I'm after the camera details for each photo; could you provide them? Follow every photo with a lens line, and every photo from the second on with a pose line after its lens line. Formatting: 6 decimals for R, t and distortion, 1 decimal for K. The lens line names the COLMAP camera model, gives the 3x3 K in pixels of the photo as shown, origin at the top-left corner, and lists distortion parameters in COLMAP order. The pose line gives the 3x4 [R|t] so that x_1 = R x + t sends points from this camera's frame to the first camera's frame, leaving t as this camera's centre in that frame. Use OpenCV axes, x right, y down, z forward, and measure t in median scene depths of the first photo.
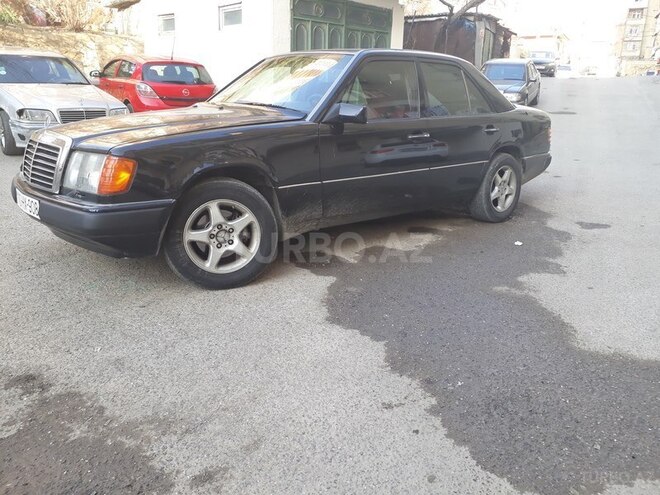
lens RADIAL K [[534.4, 0, 332.9], [0, 534.4, 245.6], [0, 0, 1]] dist [0.039761, -0.017679]
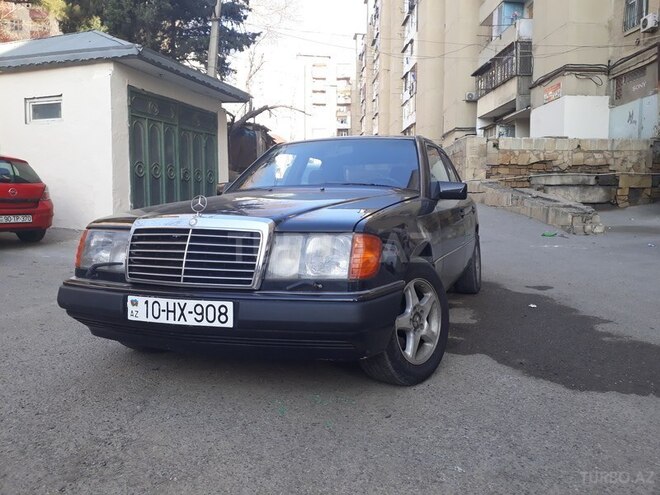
lens RADIAL K [[534.4, 0, 330.7], [0, 534.4, 245.4], [0, 0, 1]] dist [0.039761, -0.017679]
pose [[0.882713, -0.062856, 0.465689, -0.215736], [0.150072, 0.976825, -0.152614, -0.007439], [-0.445305, 0.204601, 0.871689, 0.079165]]
